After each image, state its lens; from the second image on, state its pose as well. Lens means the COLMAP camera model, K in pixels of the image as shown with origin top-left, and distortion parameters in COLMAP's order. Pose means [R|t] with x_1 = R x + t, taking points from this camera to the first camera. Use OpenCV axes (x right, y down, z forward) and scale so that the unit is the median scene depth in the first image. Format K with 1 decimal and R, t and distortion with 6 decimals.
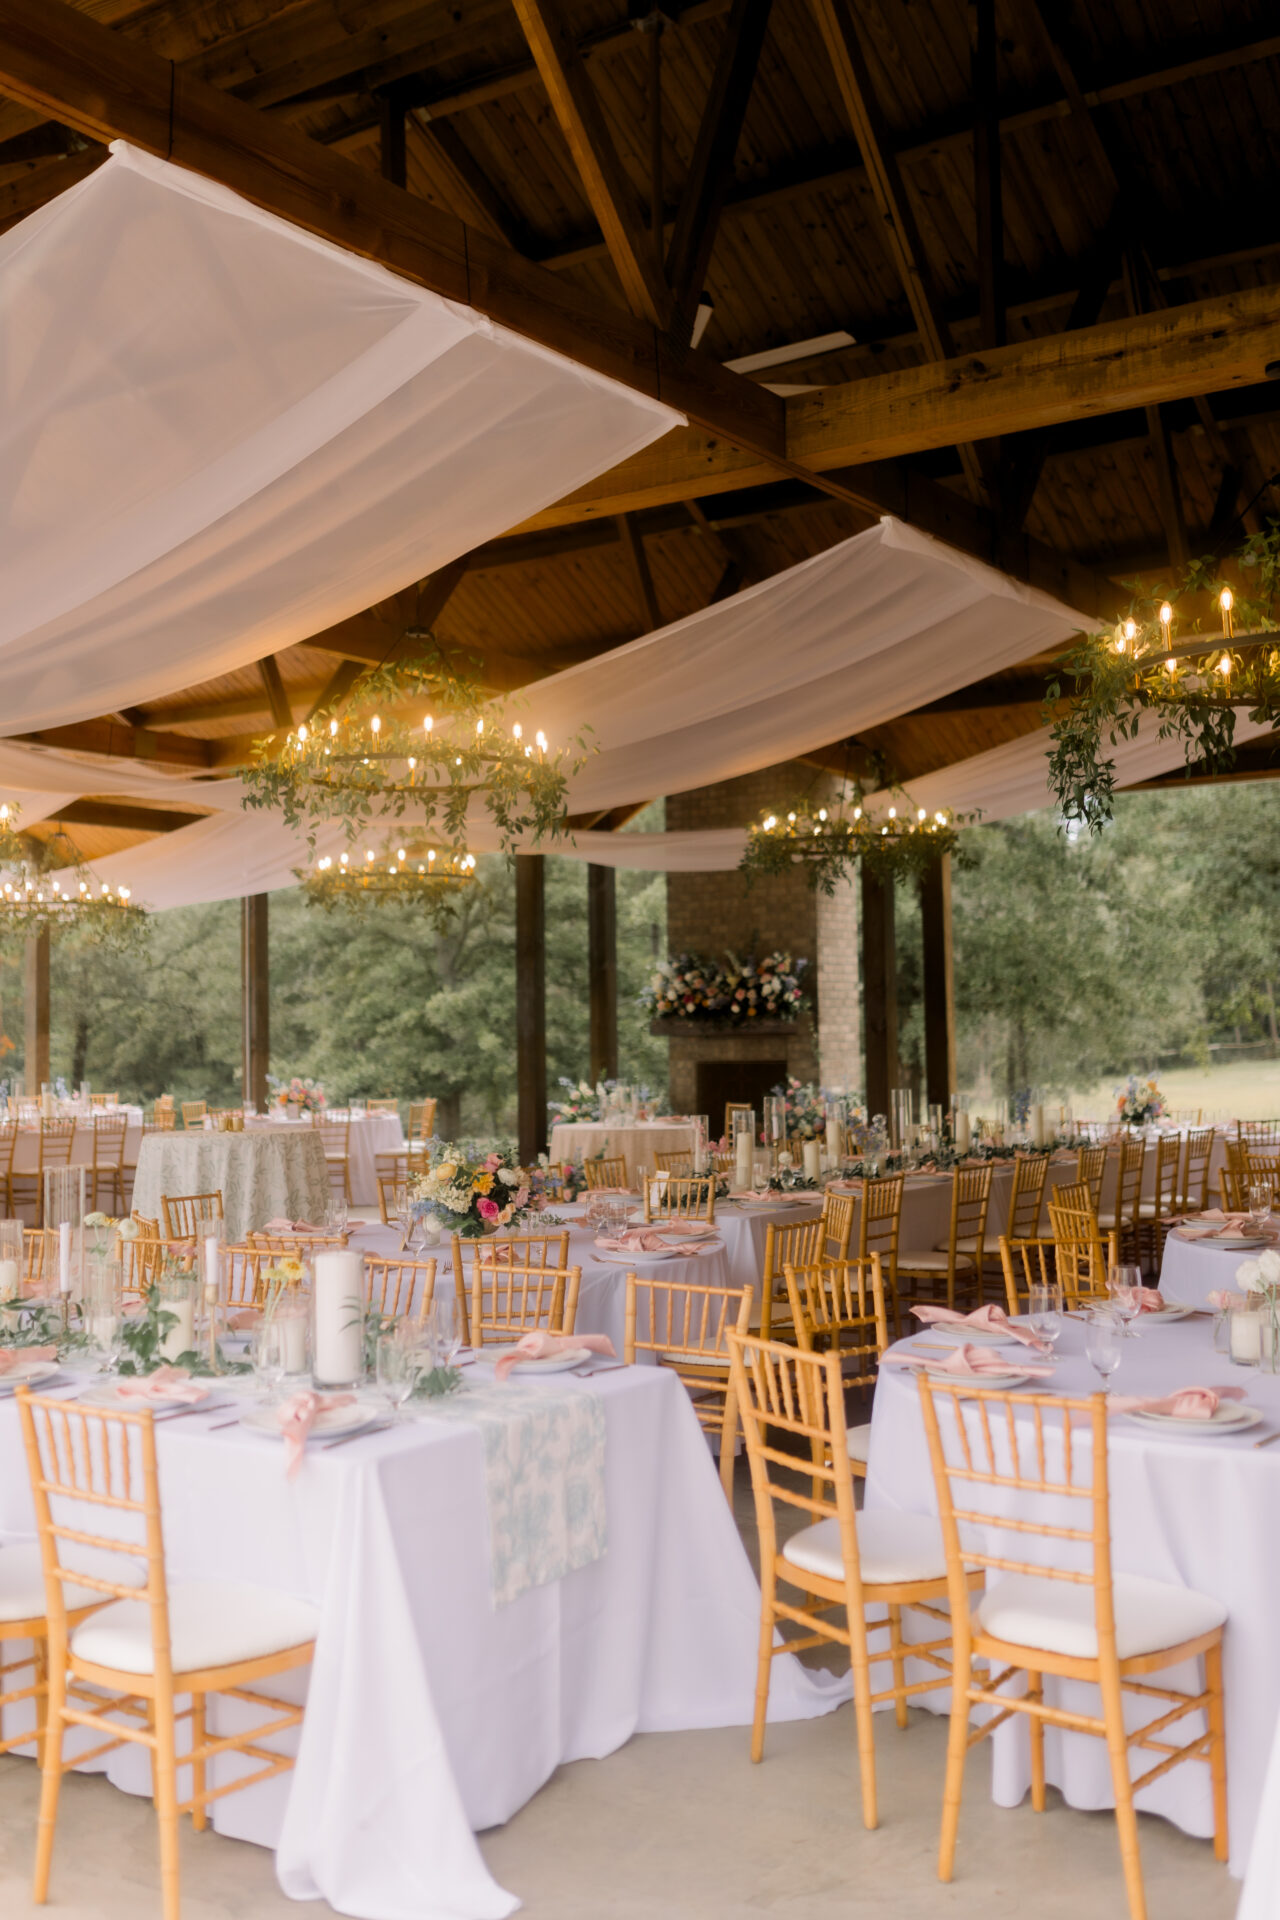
lens RADIAL K [[1732.6, 0, 640.0], [0, 1732.6, 960.0], [0, 0, 1]] dist [-0.003588, -0.008919]
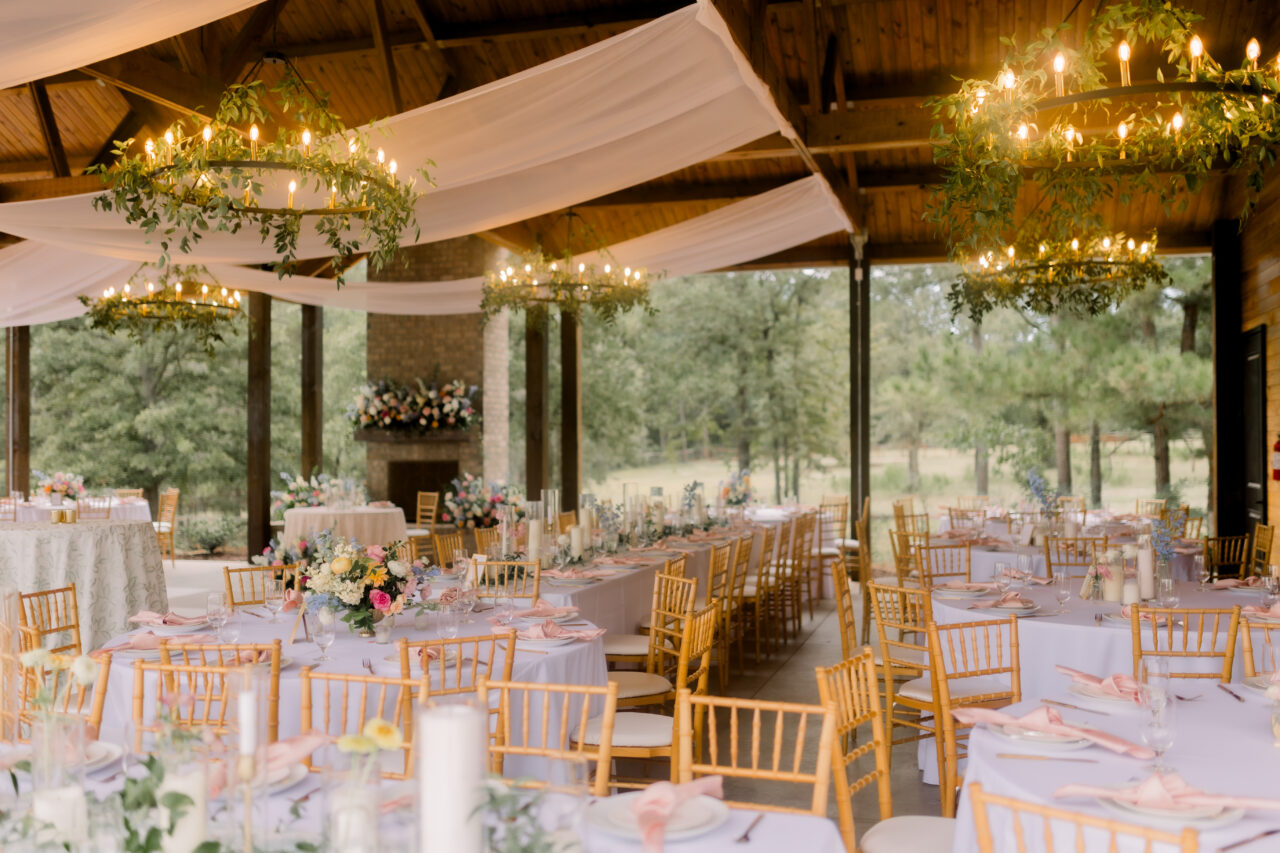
lens RADIAL K [[1155.1, 0, 640.0], [0, 1155.1, 426.5], [0, 0, 1]] dist [-0.003588, -0.008919]
pose [[0.955851, 0.014594, 0.293491, -0.045664], [-0.022662, 0.999452, 0.024108, 0.006320], [-0.292978, -0.029694, 0.955658, 0.095073]]
